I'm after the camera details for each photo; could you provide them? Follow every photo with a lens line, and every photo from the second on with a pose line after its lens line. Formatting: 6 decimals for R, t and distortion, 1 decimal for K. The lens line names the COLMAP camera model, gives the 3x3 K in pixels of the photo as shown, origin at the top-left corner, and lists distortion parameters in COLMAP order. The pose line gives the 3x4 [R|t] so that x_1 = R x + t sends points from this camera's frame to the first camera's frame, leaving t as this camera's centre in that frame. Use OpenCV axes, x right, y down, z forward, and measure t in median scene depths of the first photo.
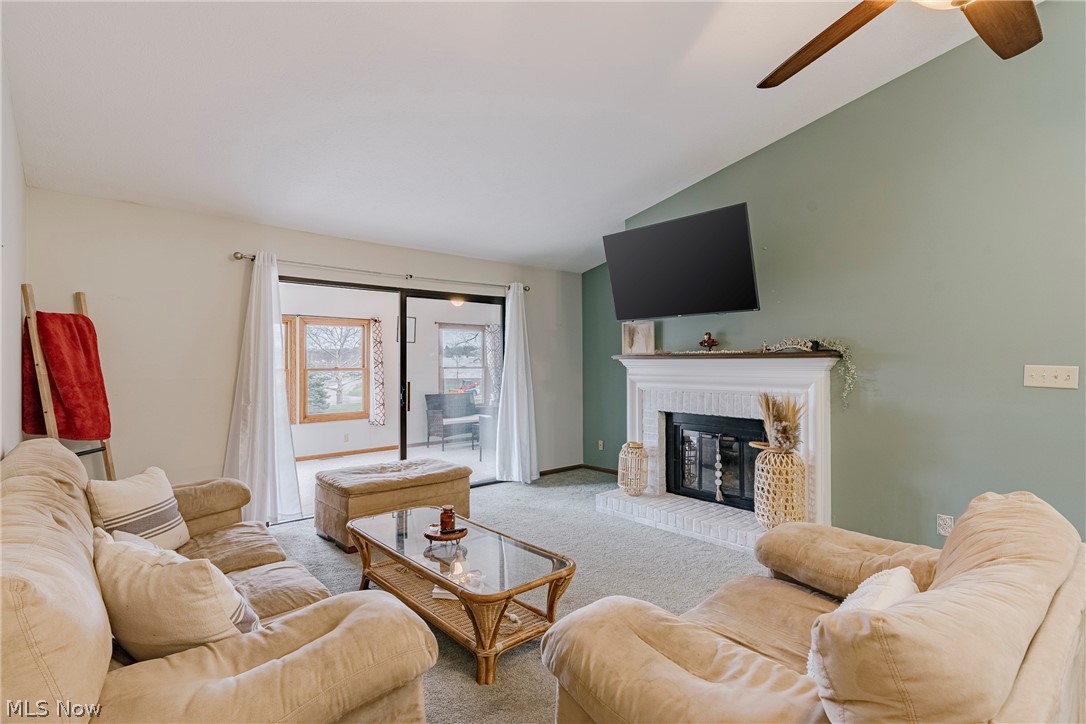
lens RADIAL K [[522.4, 0, 544.6], [0, 522.4, 361.4], [0, 0, 1]] dist [0.000589, -0.000703]
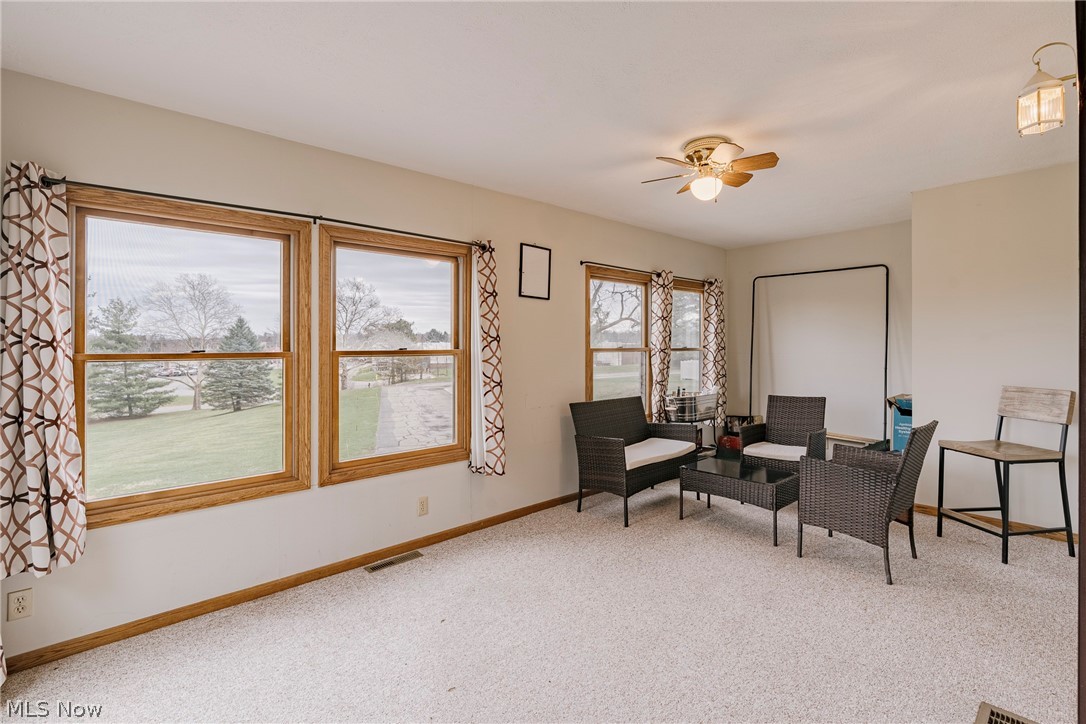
lens RADIAL K [[494.8, 0, 556.4], [0, 494.8, 346.2], [0, 0, 1]] dist [-0.004580, 0.000694]
pose [[0.999359, -0.001094, 0.035795, -0.275972], [0.001110, 0.999999, -0.000433, 0.009642], [-0.035794, 0.000472, 0.999359, 0.562674]]
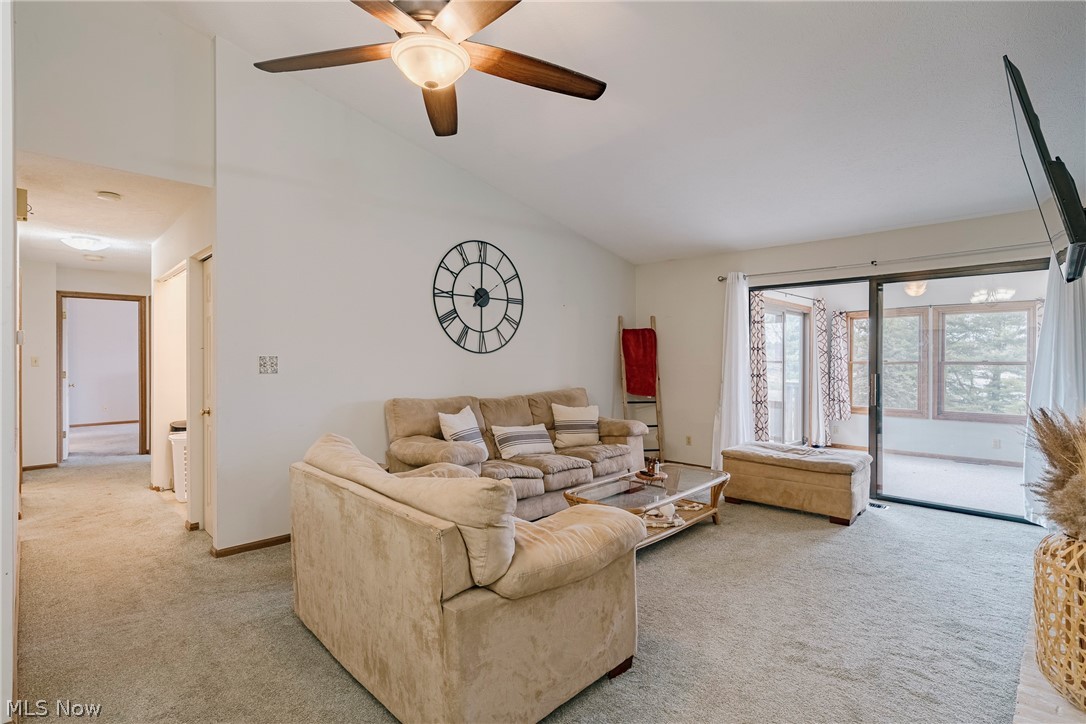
lens RADIAL K [[522.4, 0, 541.9], [0, 522.4, 355.7], [0, 0, 1]] dist [0.000589, -0.000703]
pose [[0.058618, -0.001649, -0.998279, 0.406529], [-0.000964, 0.999998, -0.001709, 0.005182], [0.998280, 0.001062, 0.058617, 0.214840]]
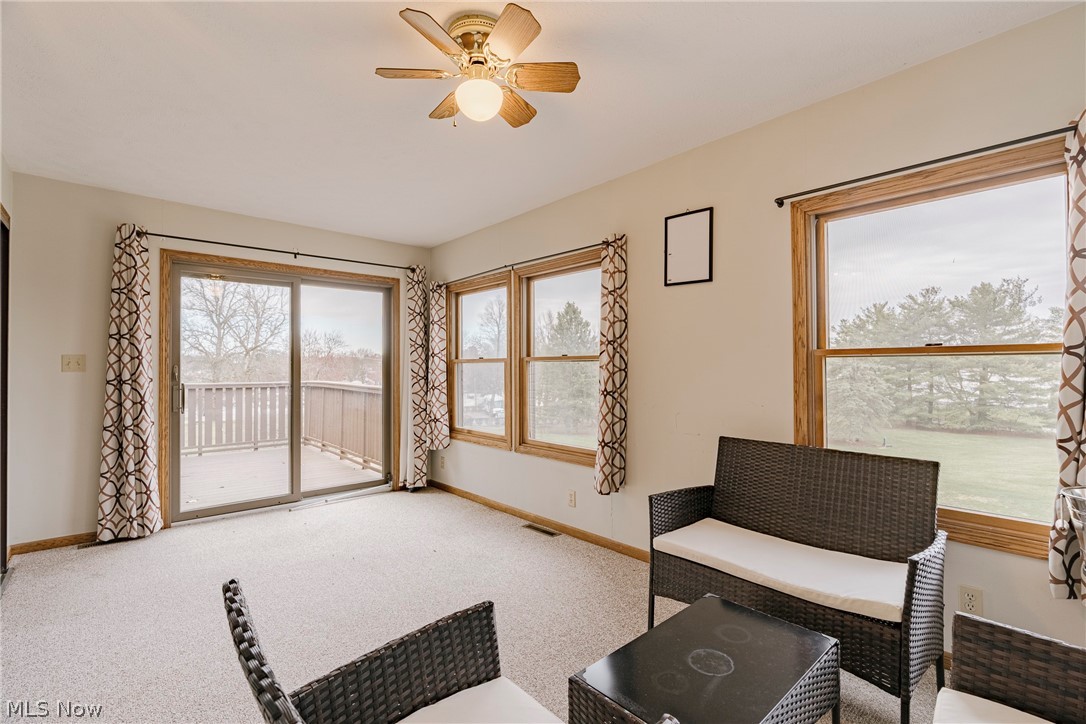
lens RADIAL K [[494.8, 0, 544.6], [0, 494.8, 354.5], [0, 0, 1]] dist [-0.004580, 0.000694]
pose [[0.017898, -0.017711, -0.999683, 0.079594], [0.006821, 0.999822, -0.017592, 0.019079], [0.999817, -0.006504, 0.018016, 0.945027]]
